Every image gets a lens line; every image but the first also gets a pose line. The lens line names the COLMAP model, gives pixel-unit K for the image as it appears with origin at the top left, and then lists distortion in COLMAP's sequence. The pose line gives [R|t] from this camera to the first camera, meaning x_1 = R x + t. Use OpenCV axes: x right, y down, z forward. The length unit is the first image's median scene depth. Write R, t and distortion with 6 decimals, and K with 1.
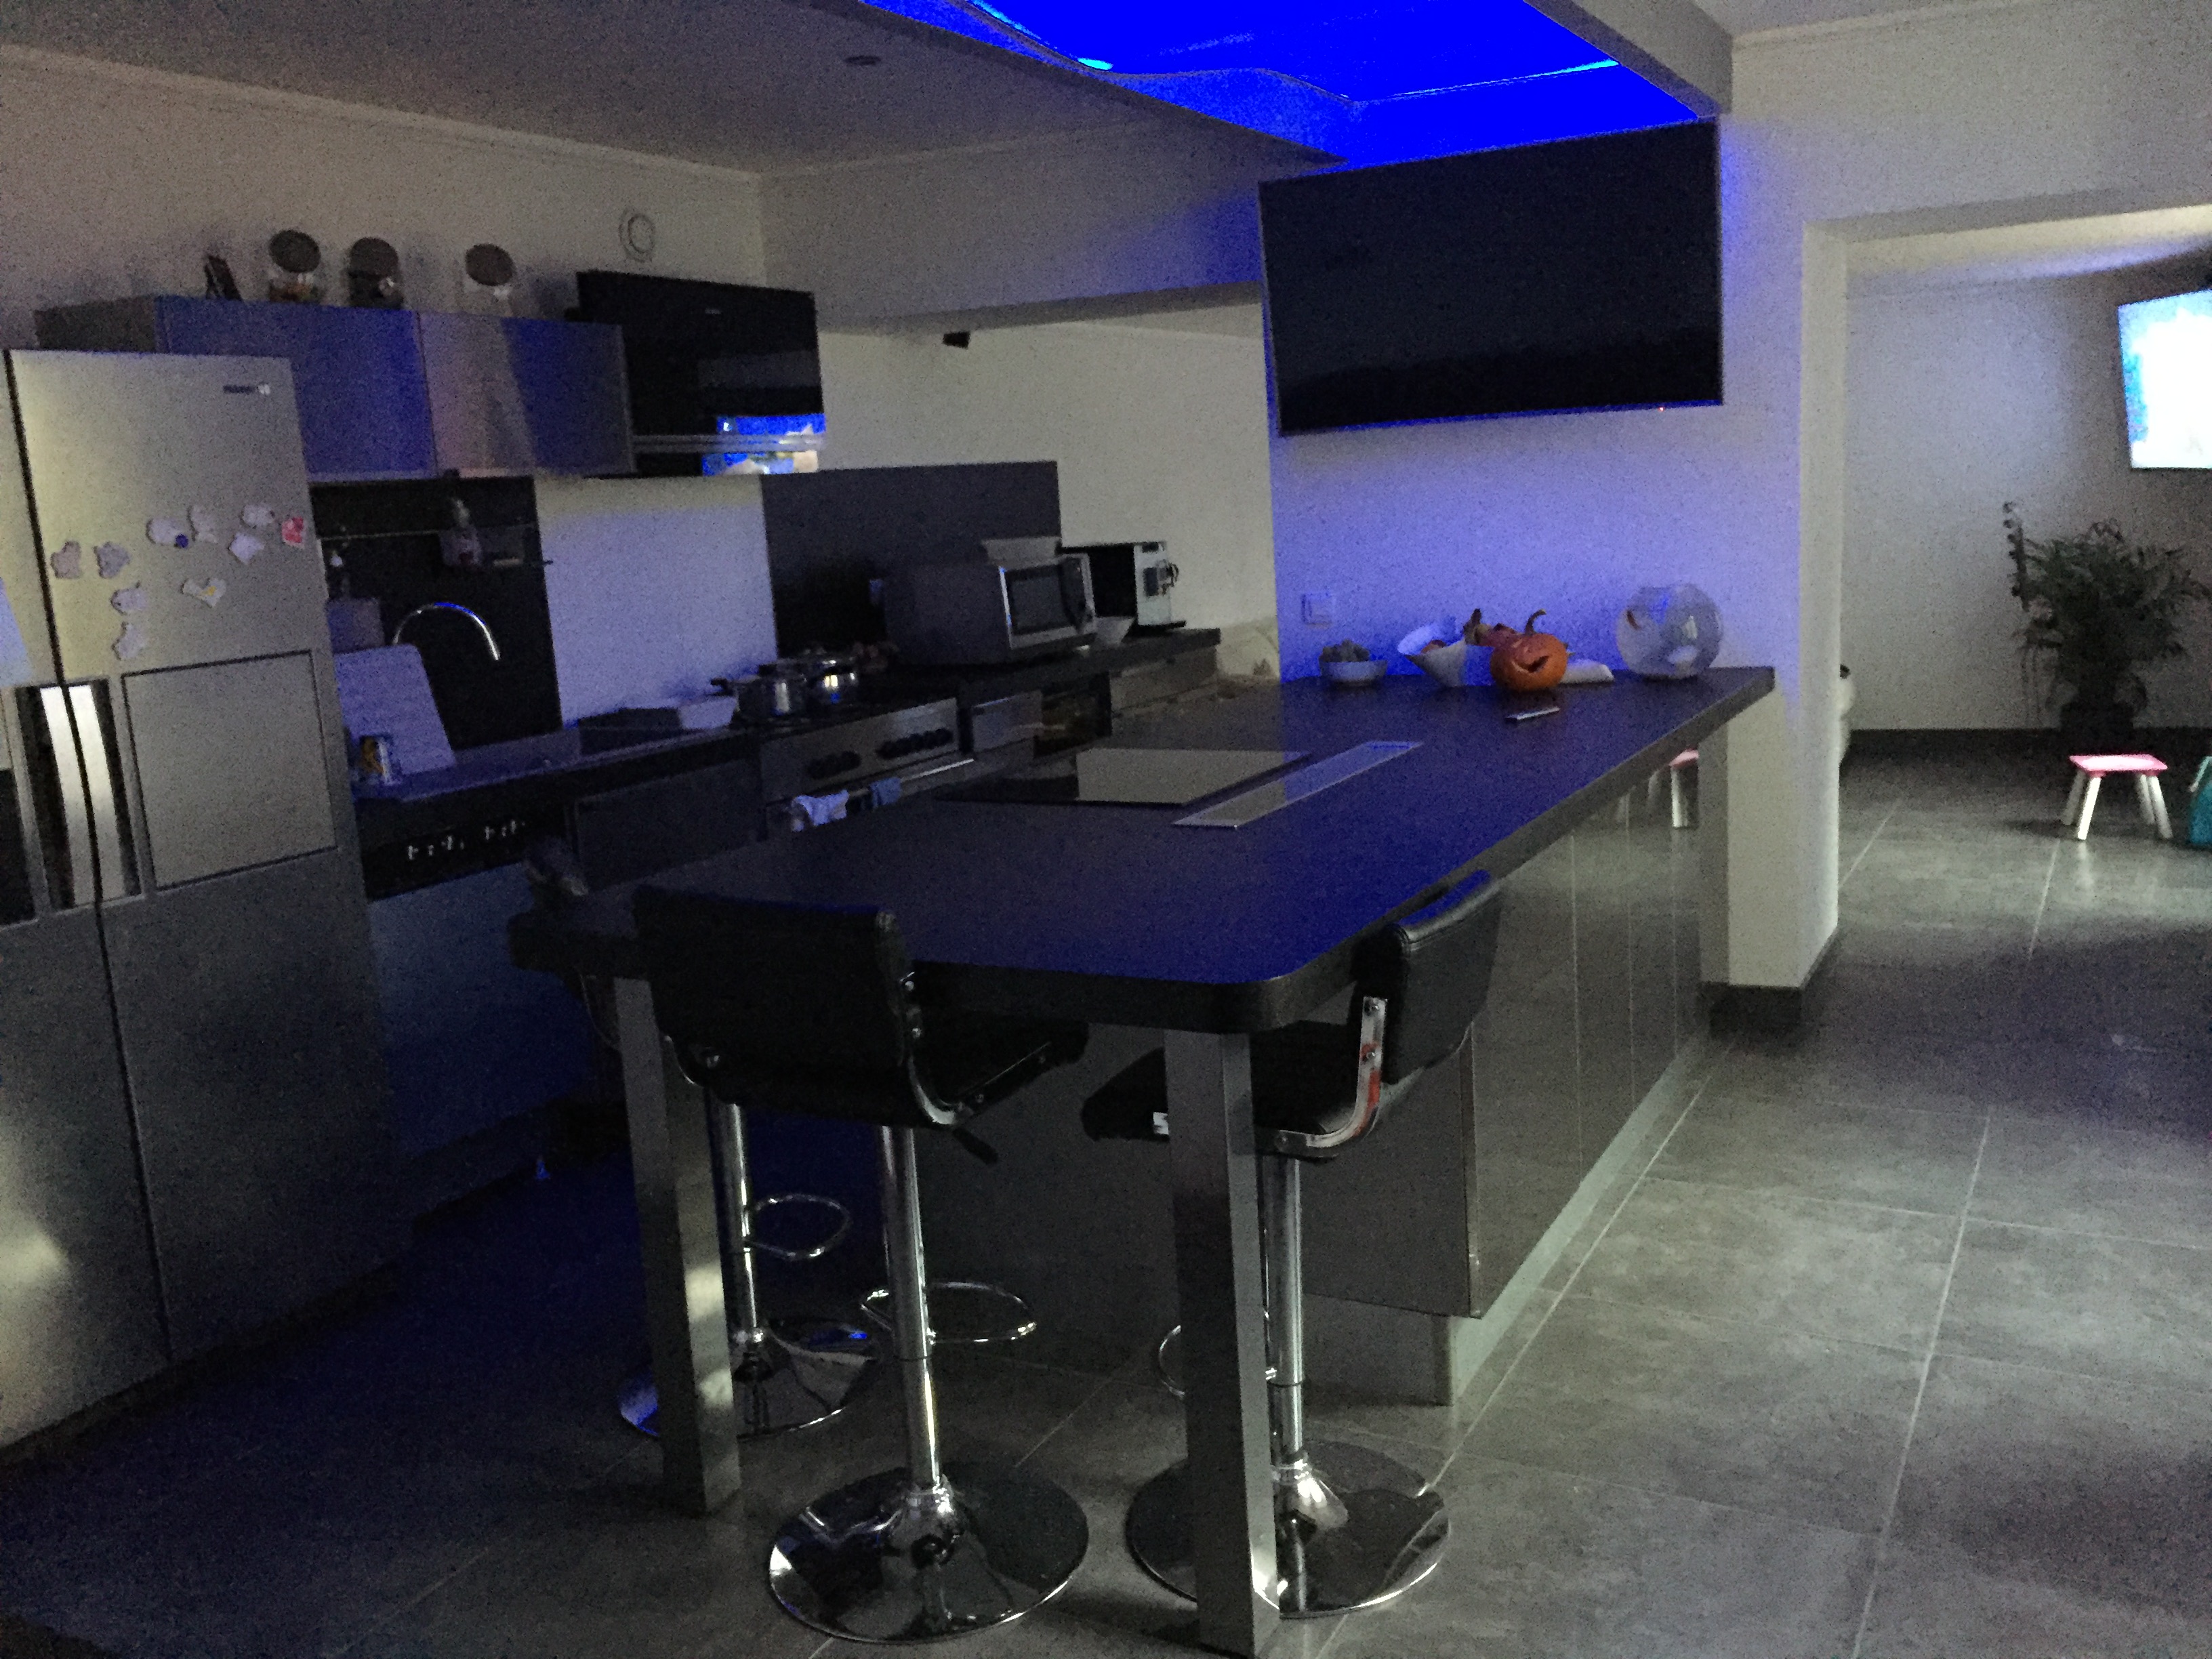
lens RADIAL K [[1896.5, 0, 1112.8], [0, 1896.5, 820.3], [0, 0, 1]] dist [0.088172, -0.114235]
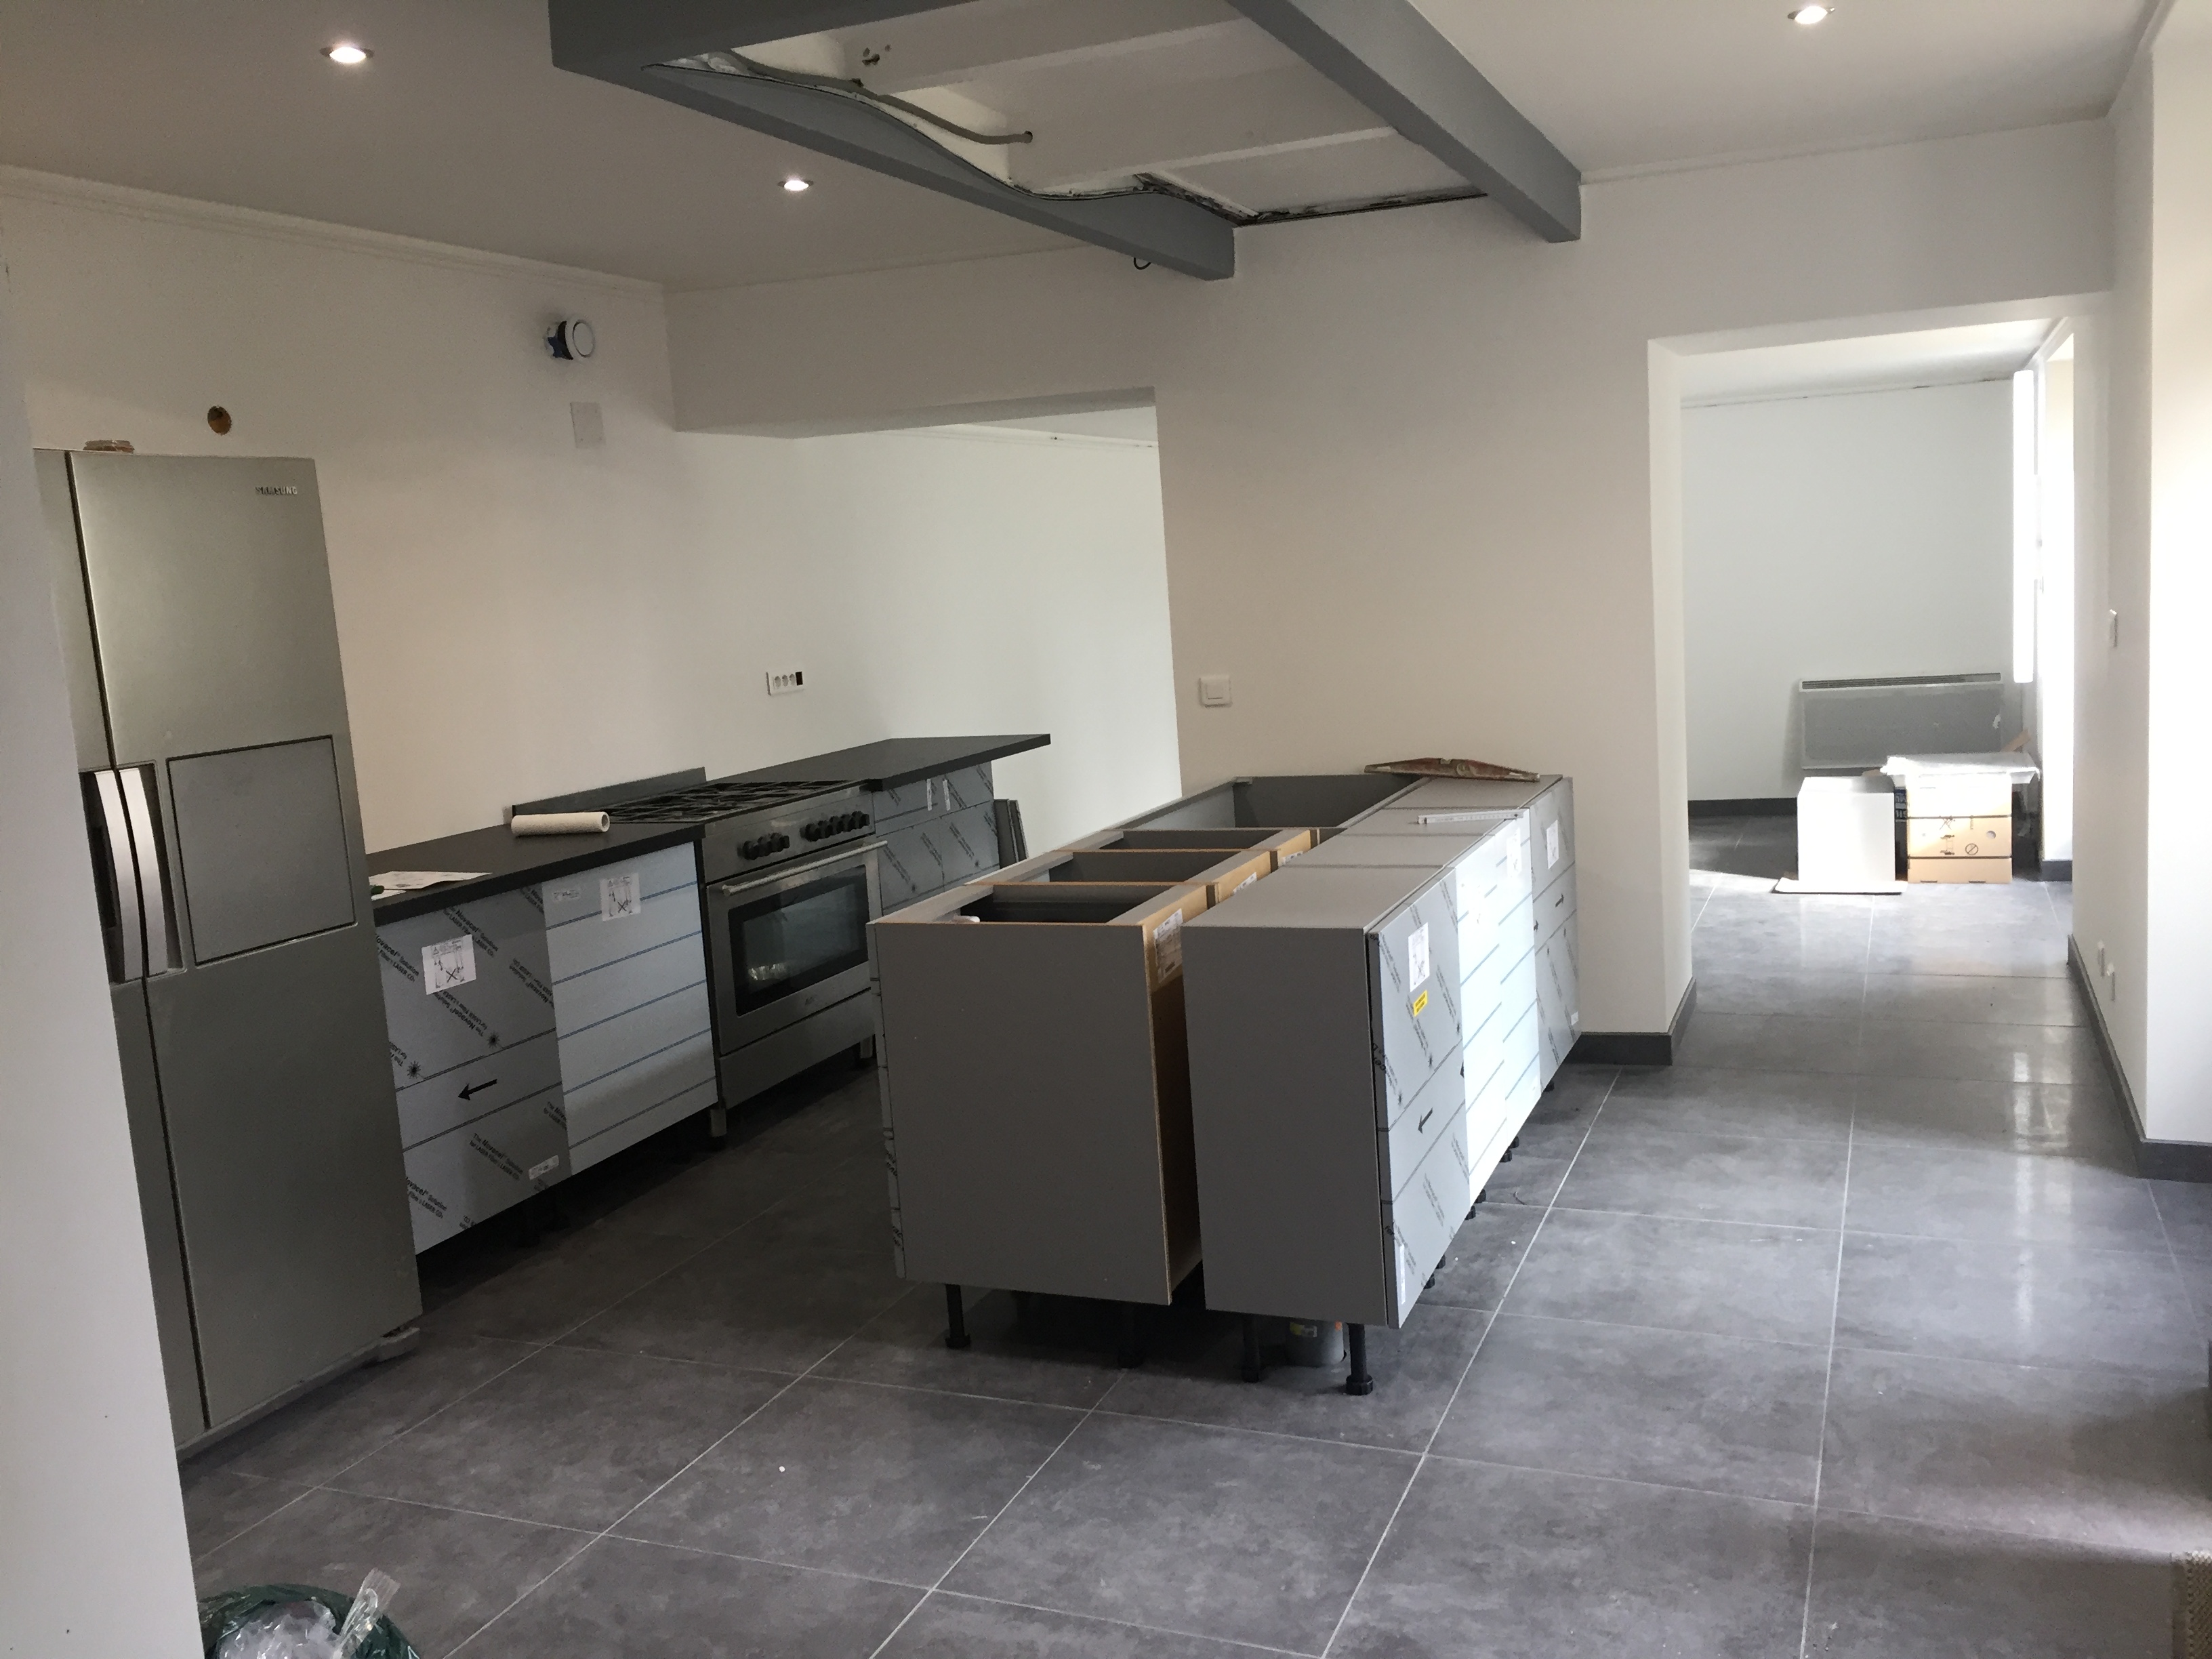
lens RADIAL K [[1896.5, 0, 1112.8], [0, 1896.5, 820.3], [0, 0, 1]] dist [0.088172, -0.114235]
pose [[0.995125, -0.024980, 0.095403, -0.081840], [0.029870, 0.998294, -0.050173, 0.020322], [-0.093987, 0.052778, 0.994173, -0.068099]]
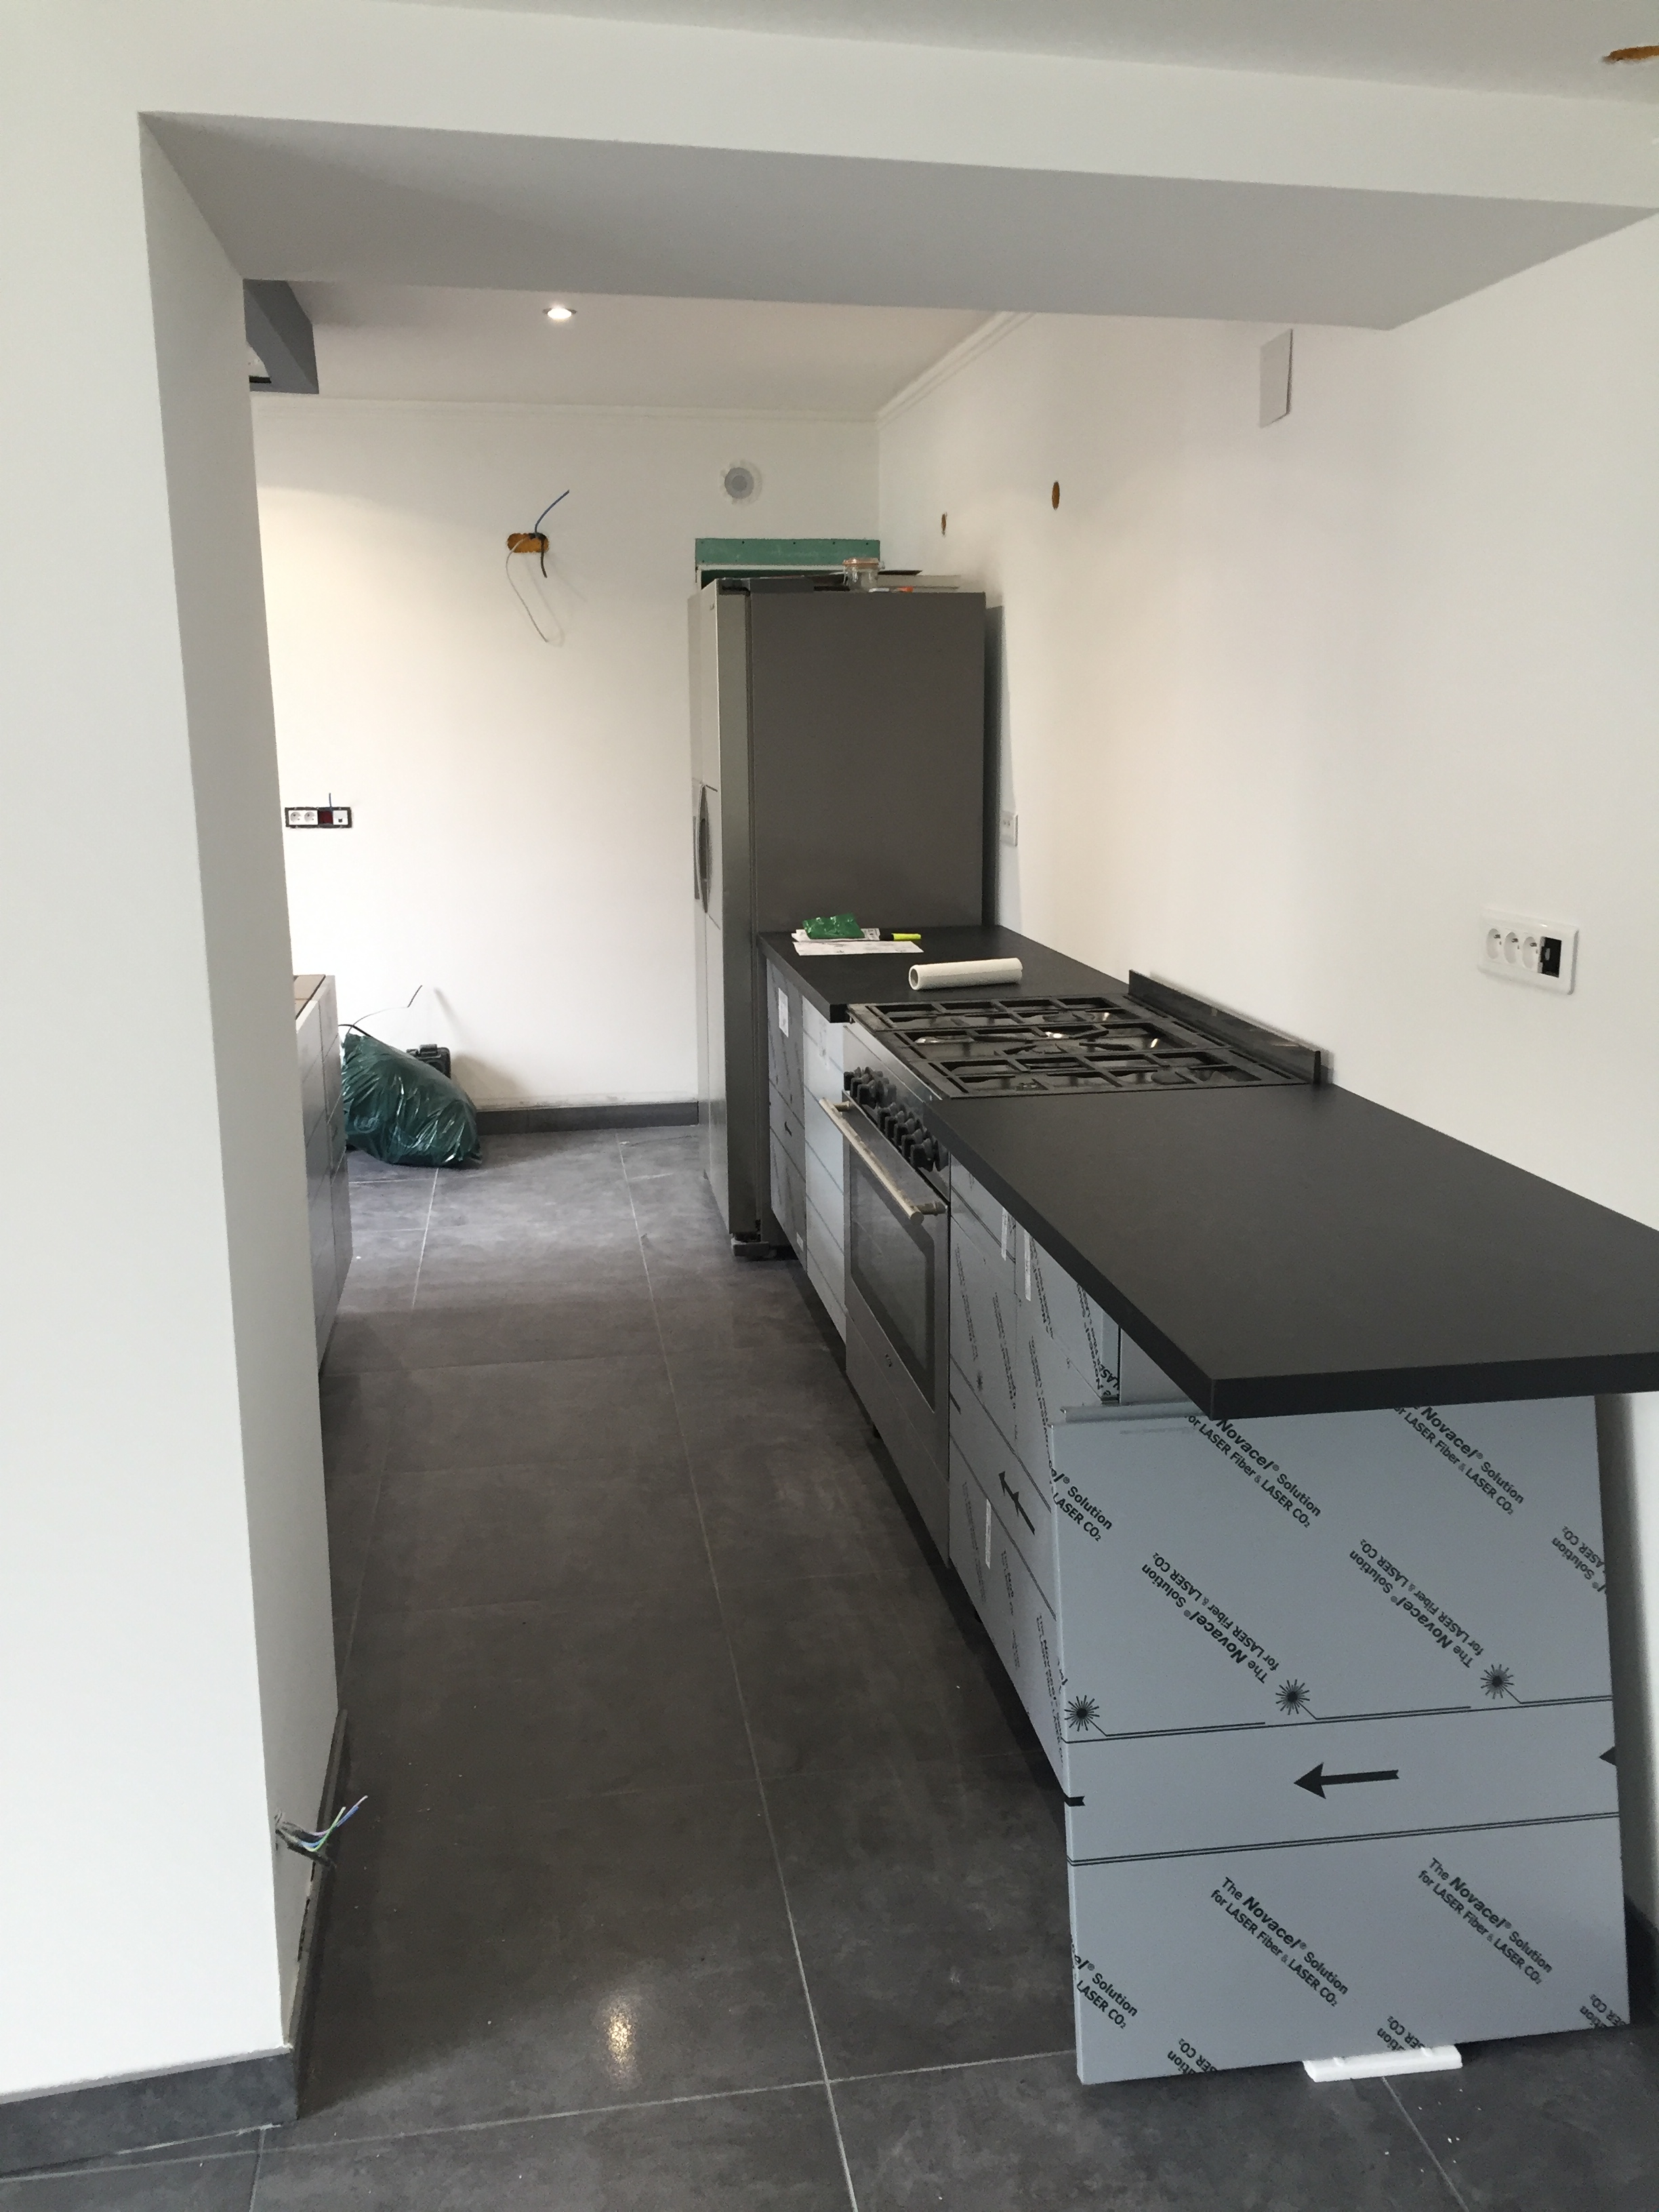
lens RADIAL K [[1896.5, 0, 840.0], [0, 1896.5, 1099.9], [0, 0, 1]] dist [0.088172, -0.114235]
pose [[-0.798310, 0.179754, -0.574795, 0.395651], [-0.057730, 0.927182, 0.370135, -0.424579], [0.599473, 0.328666, -0.729802, 2.263627]]
